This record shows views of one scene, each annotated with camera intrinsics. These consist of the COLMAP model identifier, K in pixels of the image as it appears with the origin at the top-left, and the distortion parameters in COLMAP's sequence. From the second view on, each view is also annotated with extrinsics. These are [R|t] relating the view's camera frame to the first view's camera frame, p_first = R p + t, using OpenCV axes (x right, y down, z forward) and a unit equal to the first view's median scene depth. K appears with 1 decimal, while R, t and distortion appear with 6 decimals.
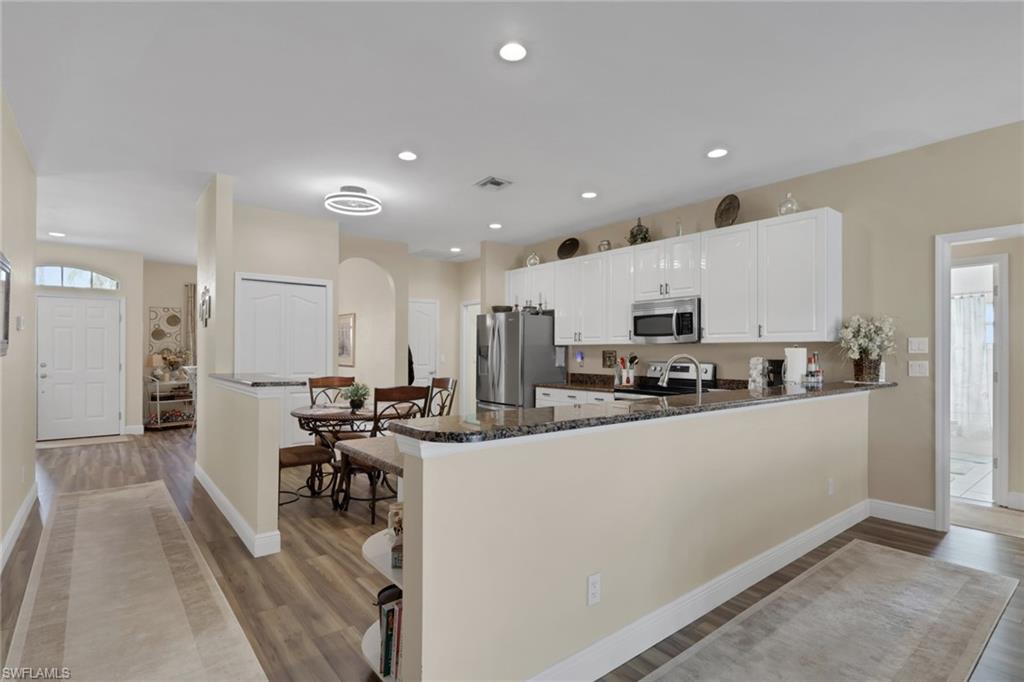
lens RADIAL K [[503.3, 0, 512.6], [0, 503.3, 346.1], [0, 0, 1]] dist [-0.003246, -0.001083]
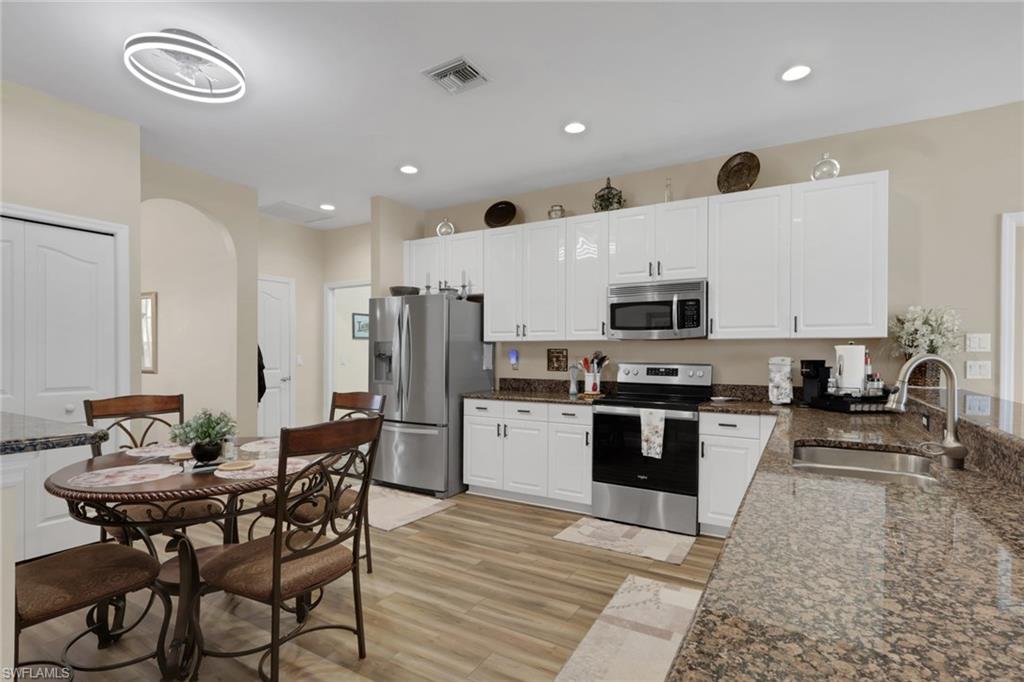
lens RADIAL K [[498.0, 0, 514.0], [0, 498.0, 352.4], [0, 0, 1]] dist [-0.001927, -0.000585]
pose [[0.936488, -0.000955, 0.350699, -0.153308], [-0.004111, 0.999898, 0.013701, 0.004618], [-0.350677, -0.014272, 0.936388, 0.329861]]
